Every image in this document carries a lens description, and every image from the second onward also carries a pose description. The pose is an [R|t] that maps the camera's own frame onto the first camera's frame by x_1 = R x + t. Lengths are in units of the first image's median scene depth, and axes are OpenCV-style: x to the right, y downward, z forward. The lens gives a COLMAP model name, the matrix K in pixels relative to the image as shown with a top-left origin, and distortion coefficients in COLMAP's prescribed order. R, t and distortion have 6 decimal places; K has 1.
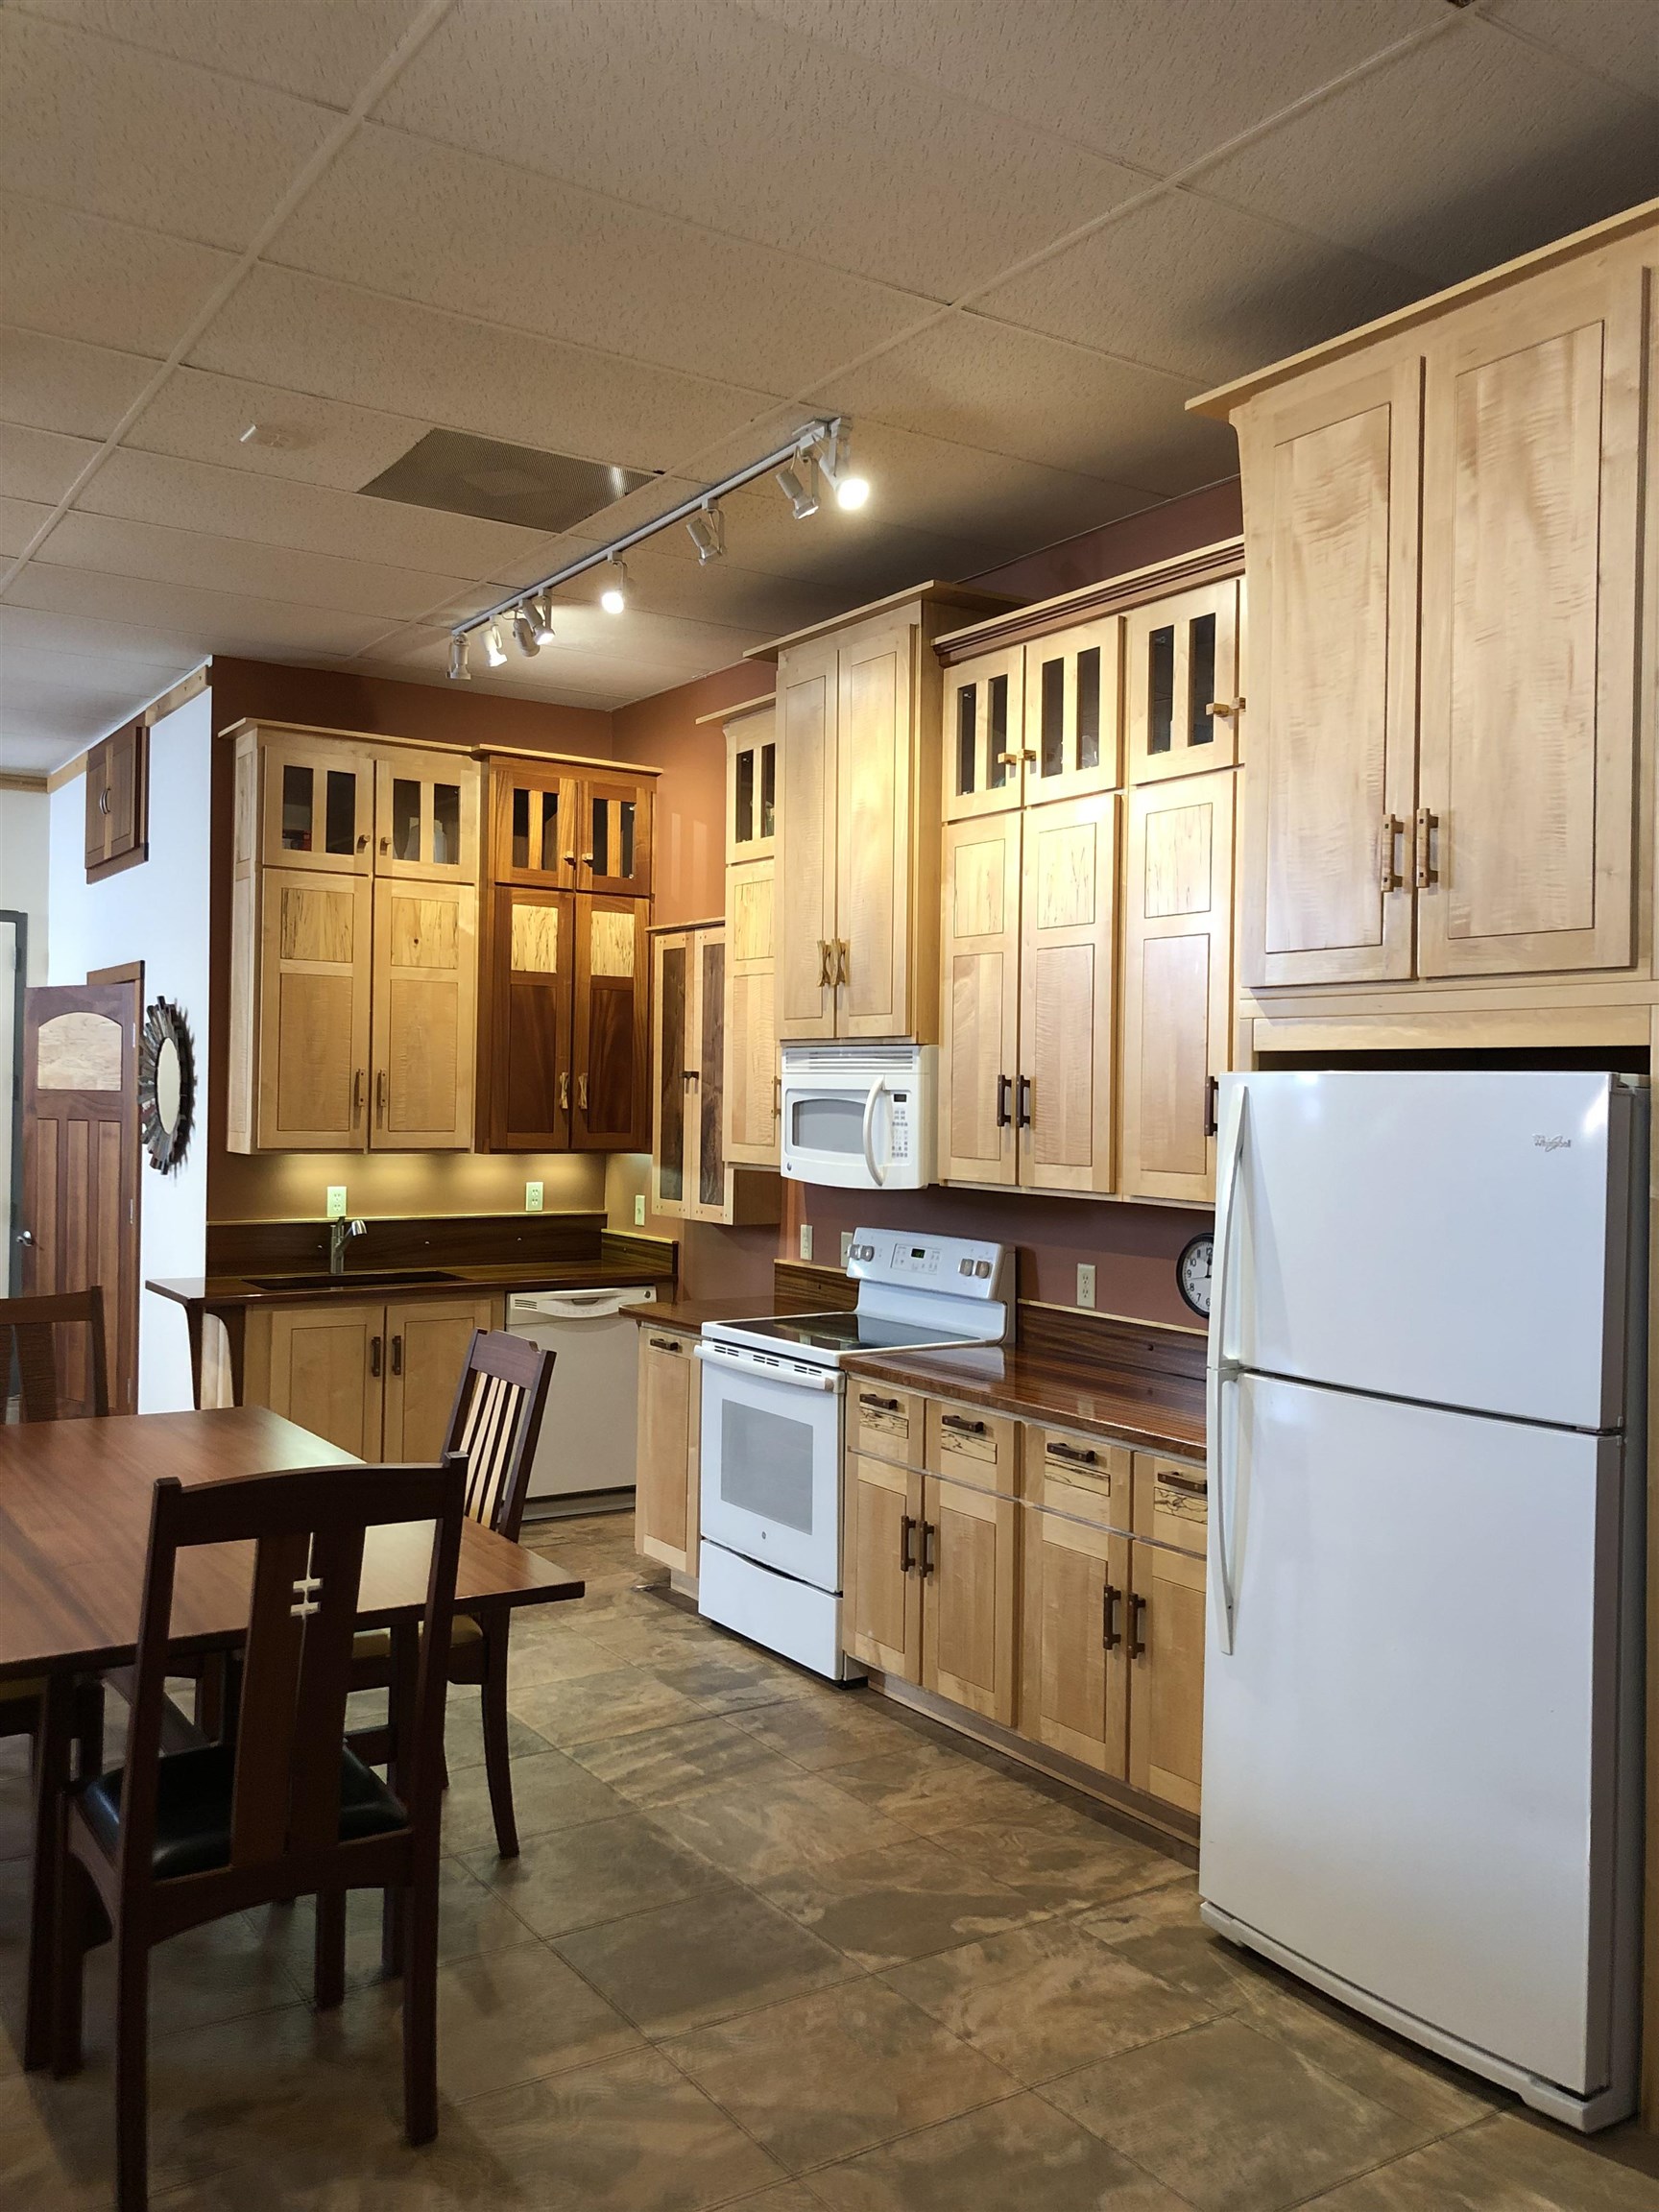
lens RADIAL K [[1815.2, 0, 829.5], [0, 1815.2, 1106.0], [0, 0, 1]] dist [0.065547, -0.003035]
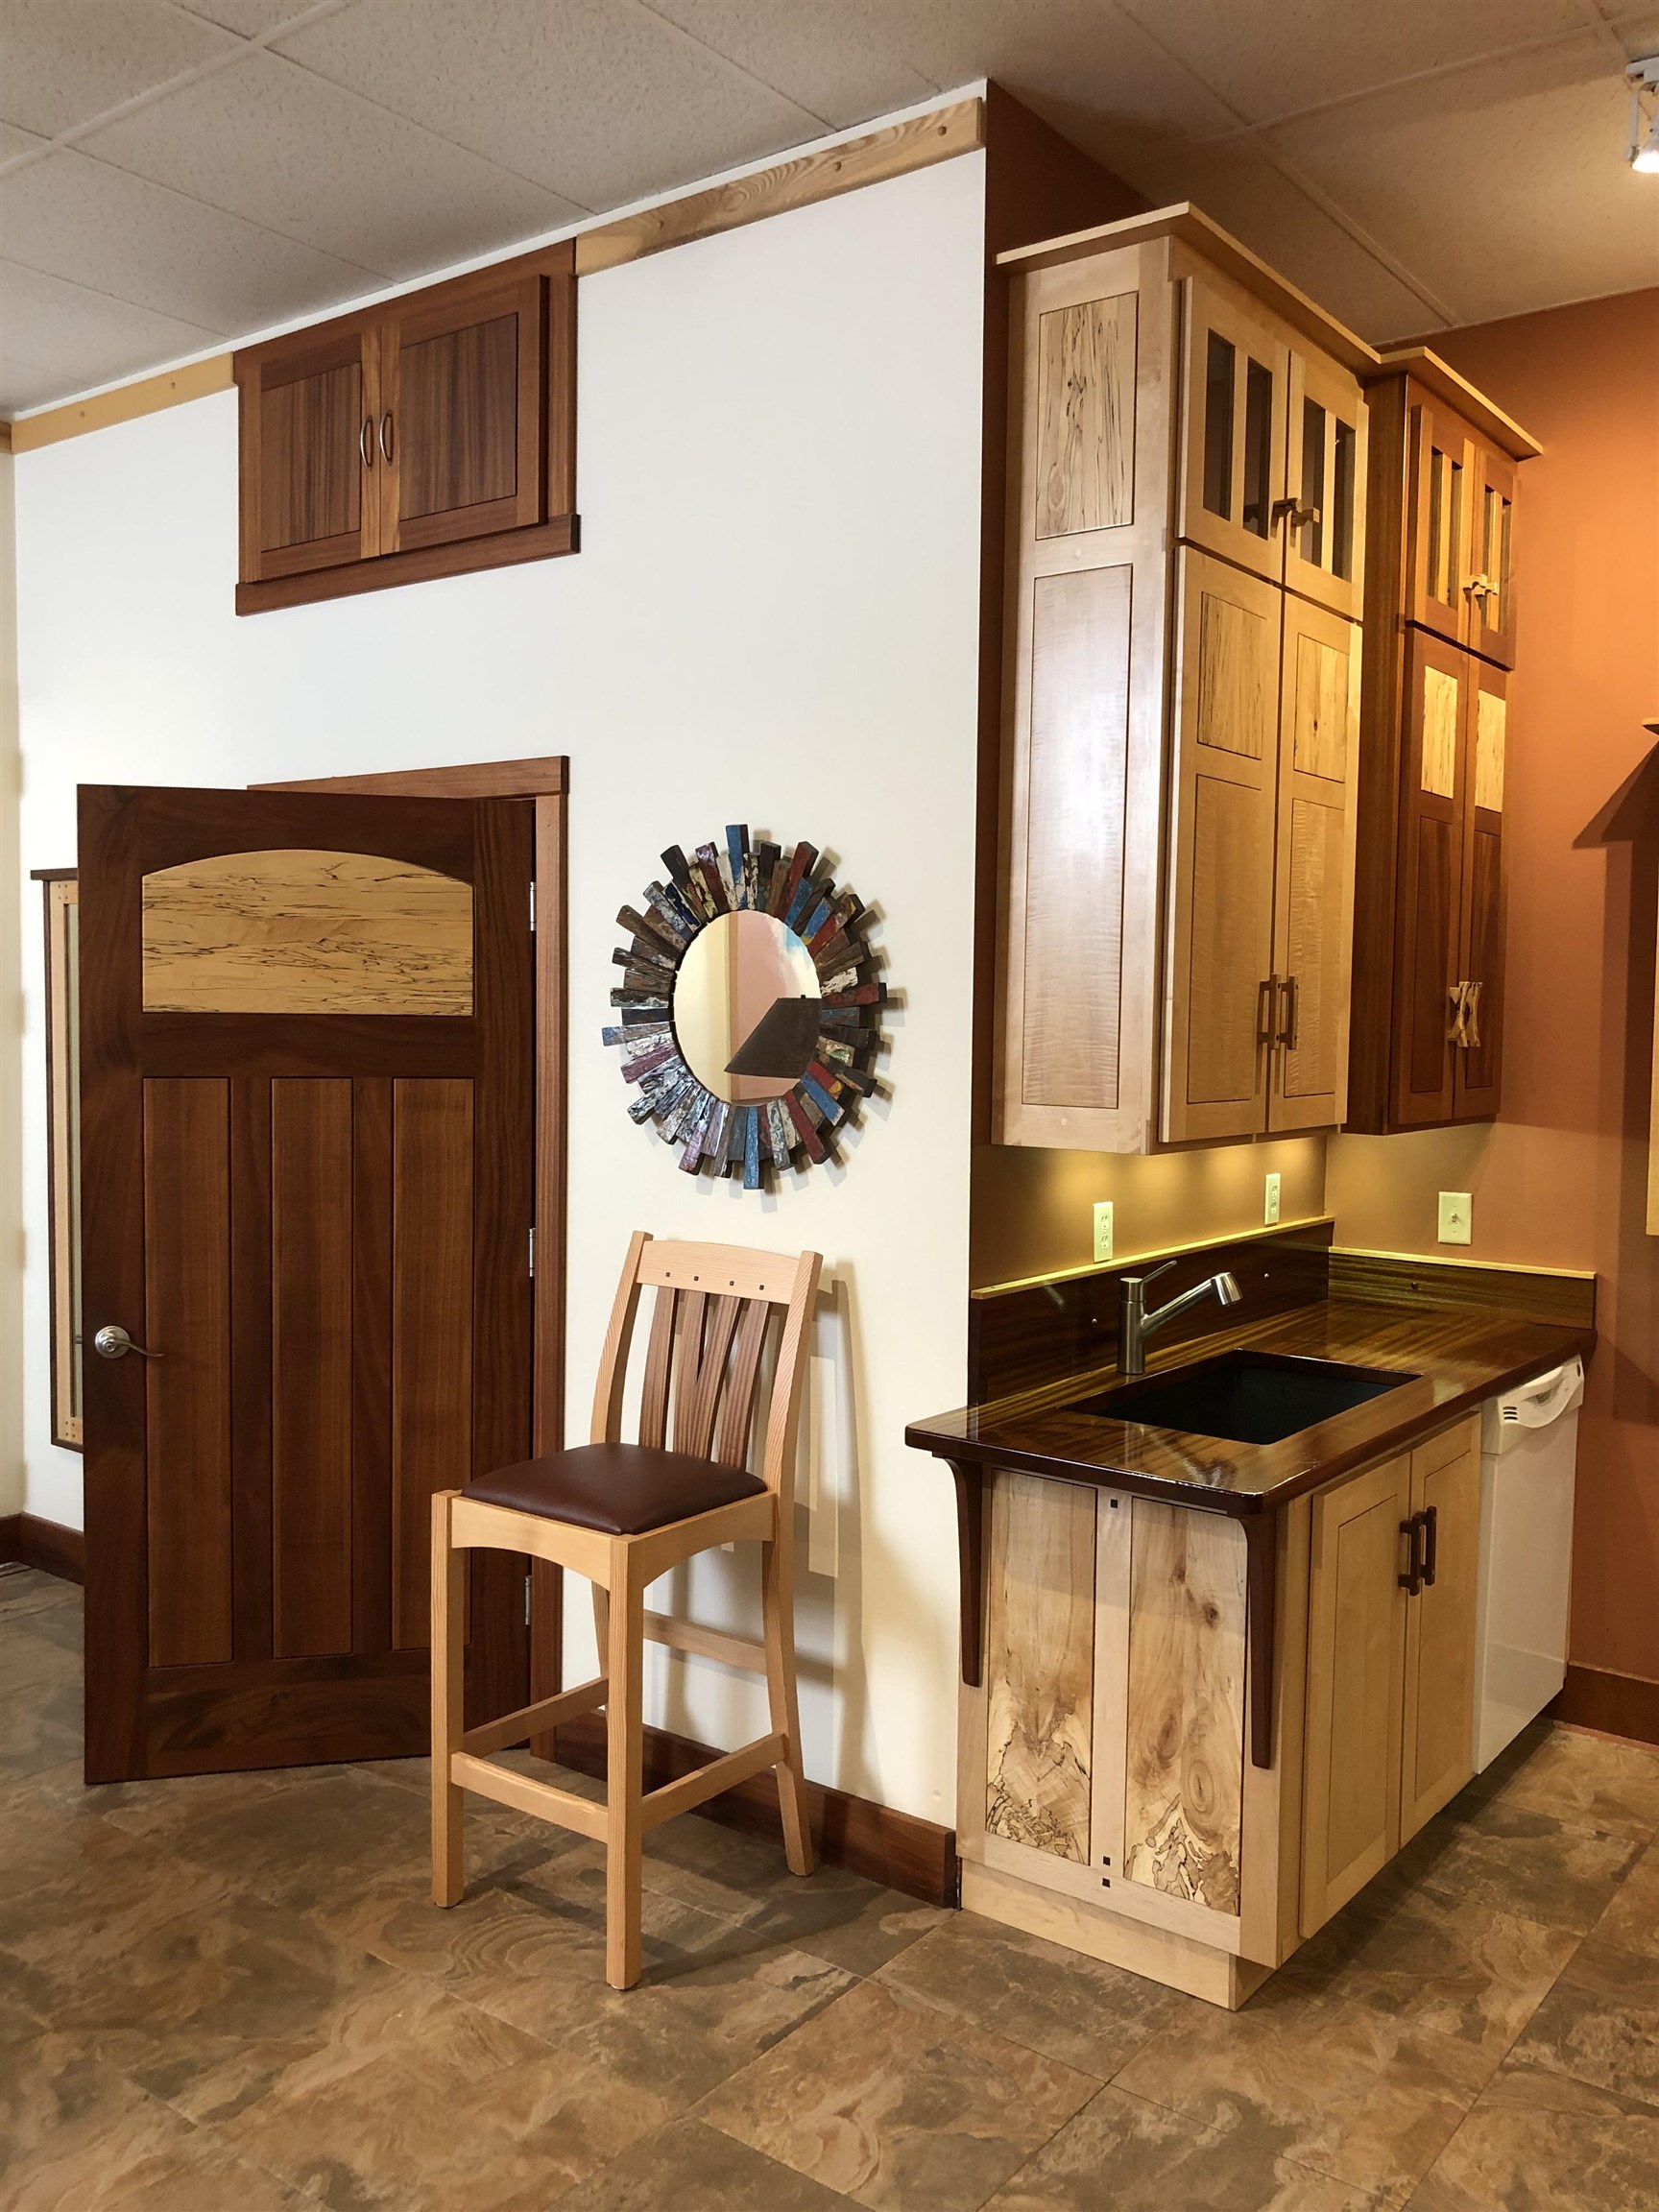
lens RADIAL K [[1815.2, 0, 829.5], [0, 1815.2, 1106.0], [0, 0, 1]] dist [0.065547, -0.003035]
pose [[0.940986, -0.020331, 0.337833, -0.525829], [0.003235, 0.998689, 0.051092, -0.009976], [-0.338429, -0.046984, 0.939818, 0.550980]]
